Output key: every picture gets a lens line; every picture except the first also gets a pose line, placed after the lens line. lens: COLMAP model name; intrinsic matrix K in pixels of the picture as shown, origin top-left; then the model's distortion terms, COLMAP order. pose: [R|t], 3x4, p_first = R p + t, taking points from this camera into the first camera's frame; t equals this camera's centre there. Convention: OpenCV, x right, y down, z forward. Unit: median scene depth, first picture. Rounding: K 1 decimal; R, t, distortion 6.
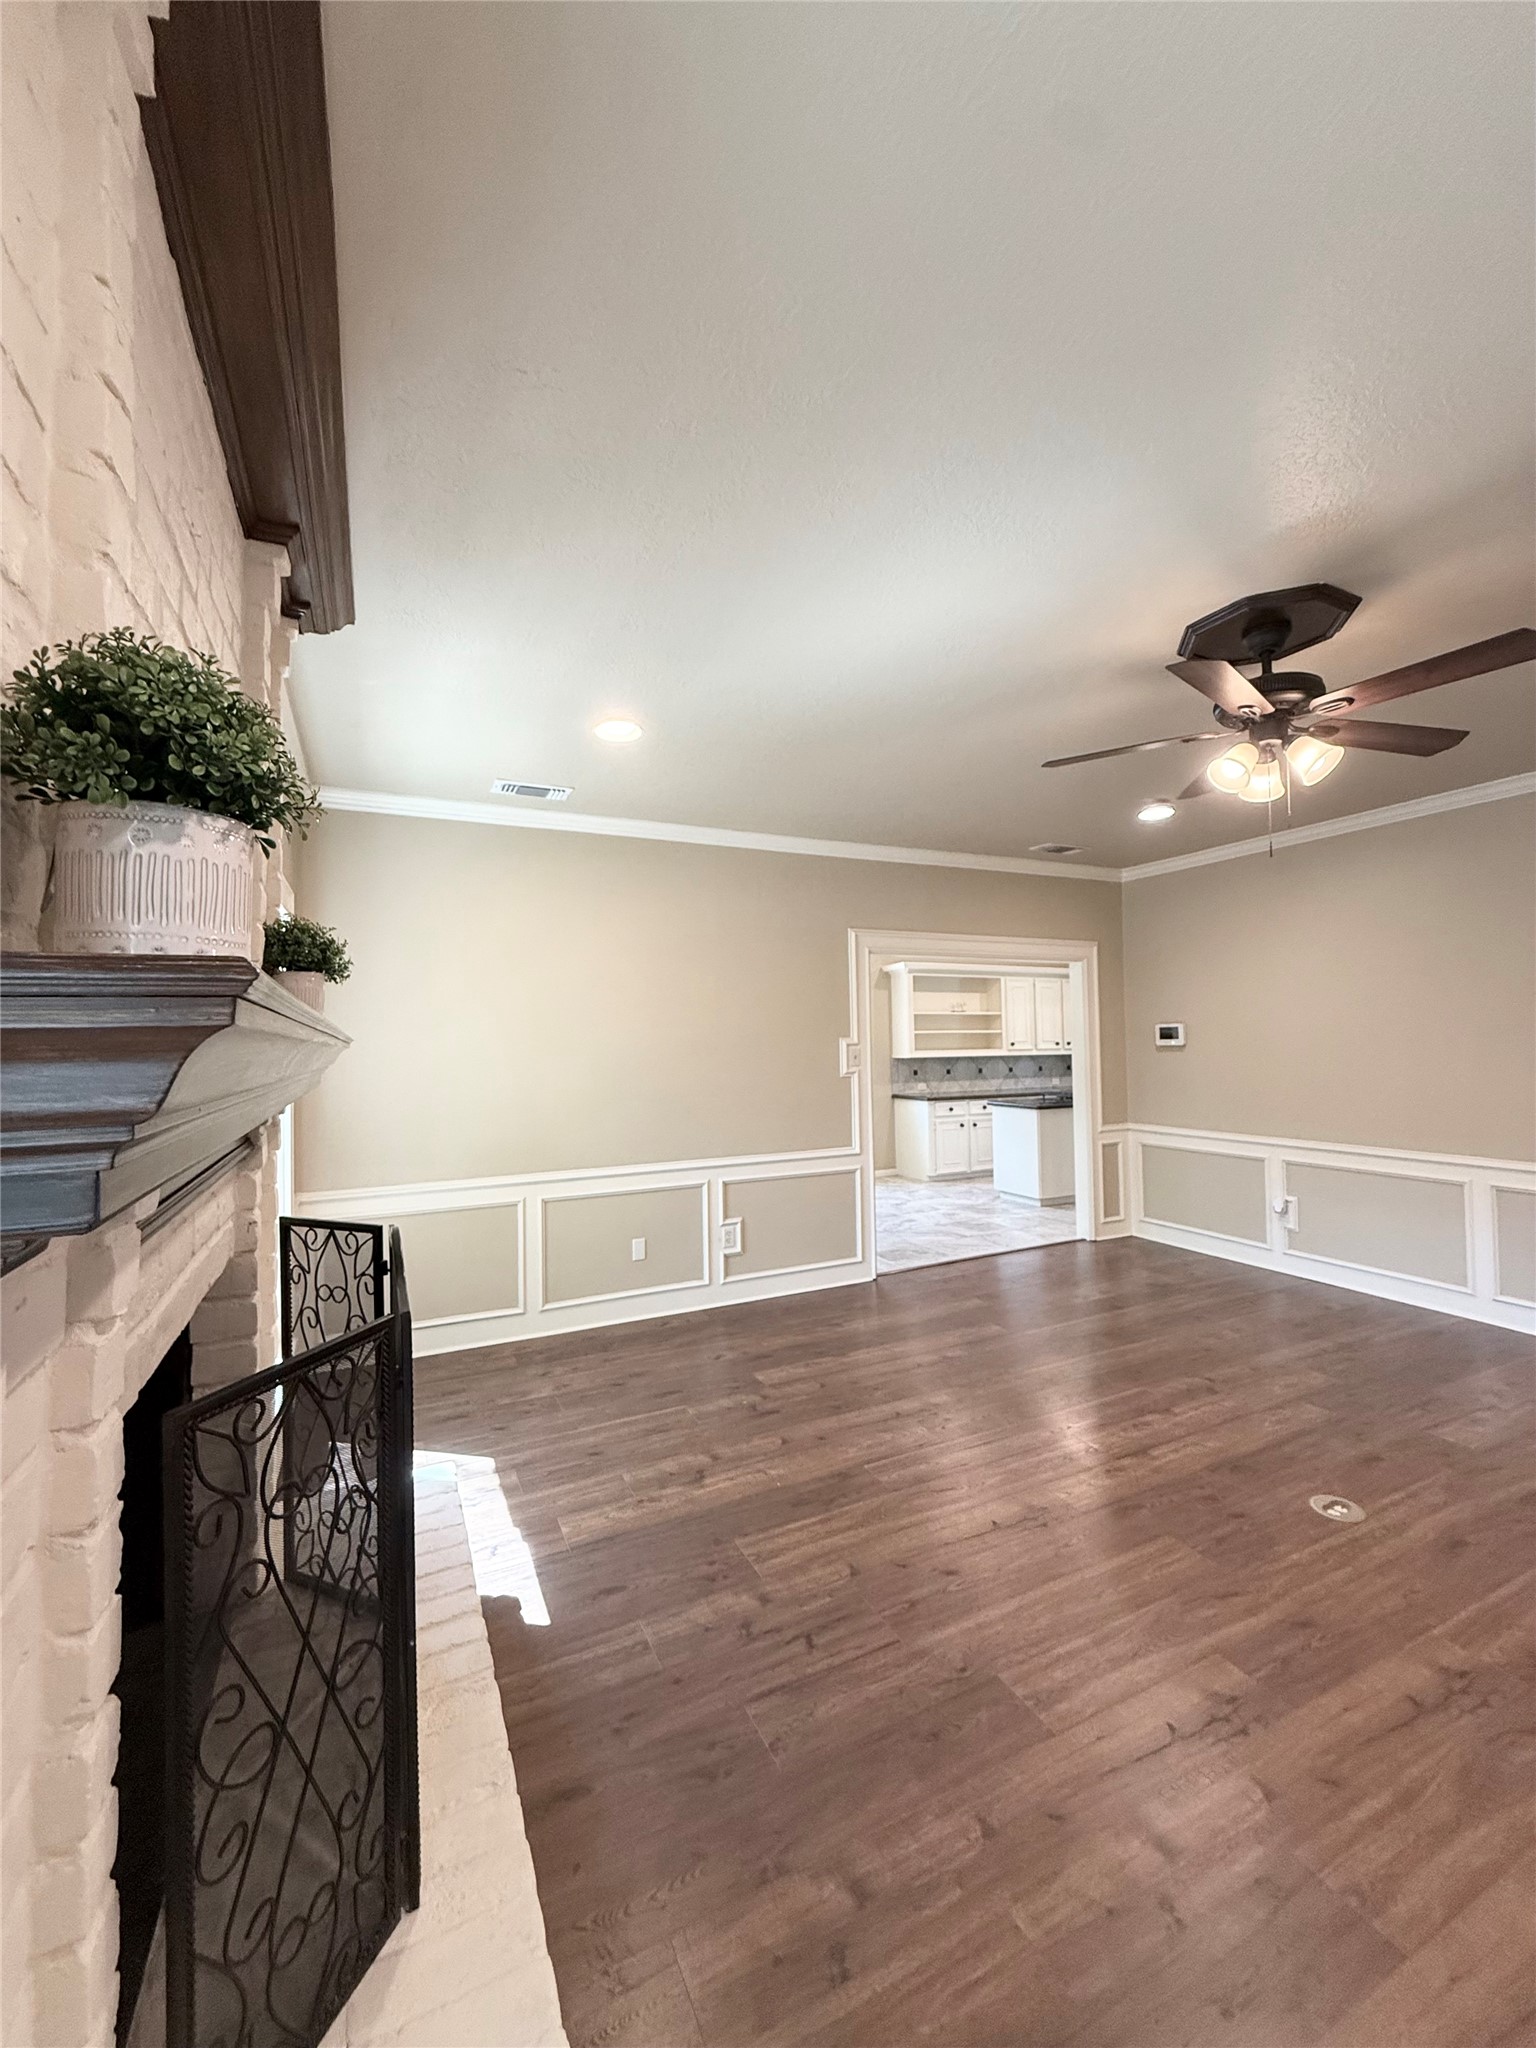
lens RADIAL K [[822.6, 0, 782.9], [0, 822.6, 1016.1], [0, 0, 1]] dist [-0.015136, 0.000973]
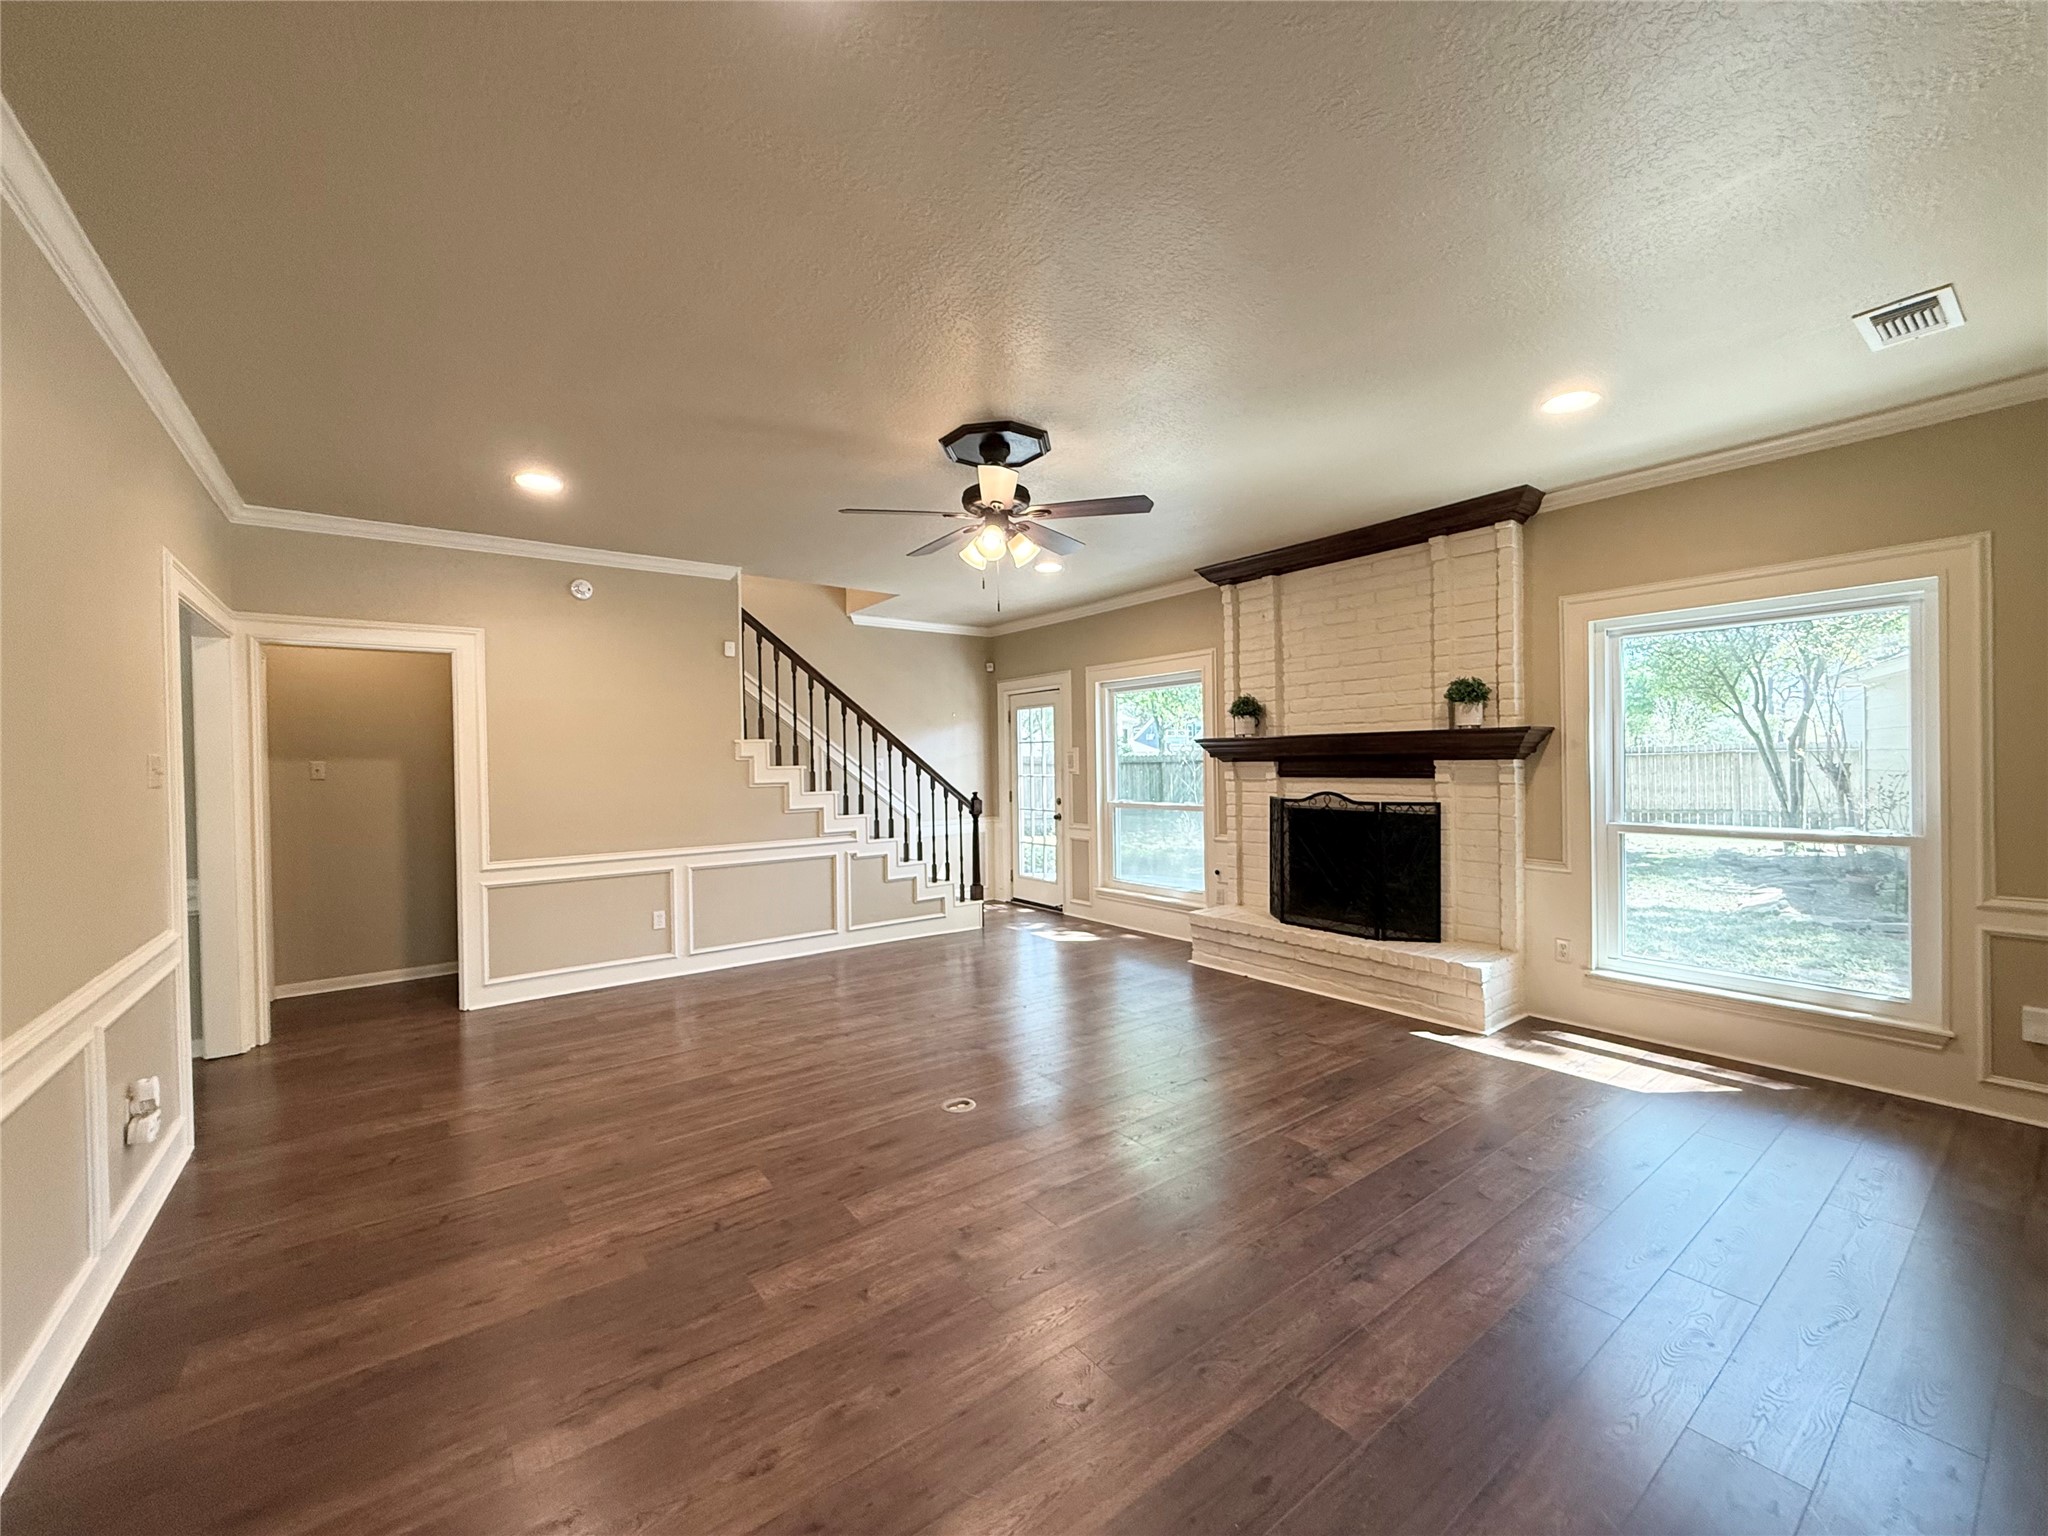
lens RADIAL K [[822.6, 0, 1026.0], [0, 822.6, 770.1], [0, 0, 1]] dist [-0.015136, 0.000973]
pose [[-0.981546, 0.033957, -0.188185, 0.714101], [0.037483, 0.999181, -0.015212, 0.084062], [0.187514, -0.021985, -0.982016, 2.062381]]
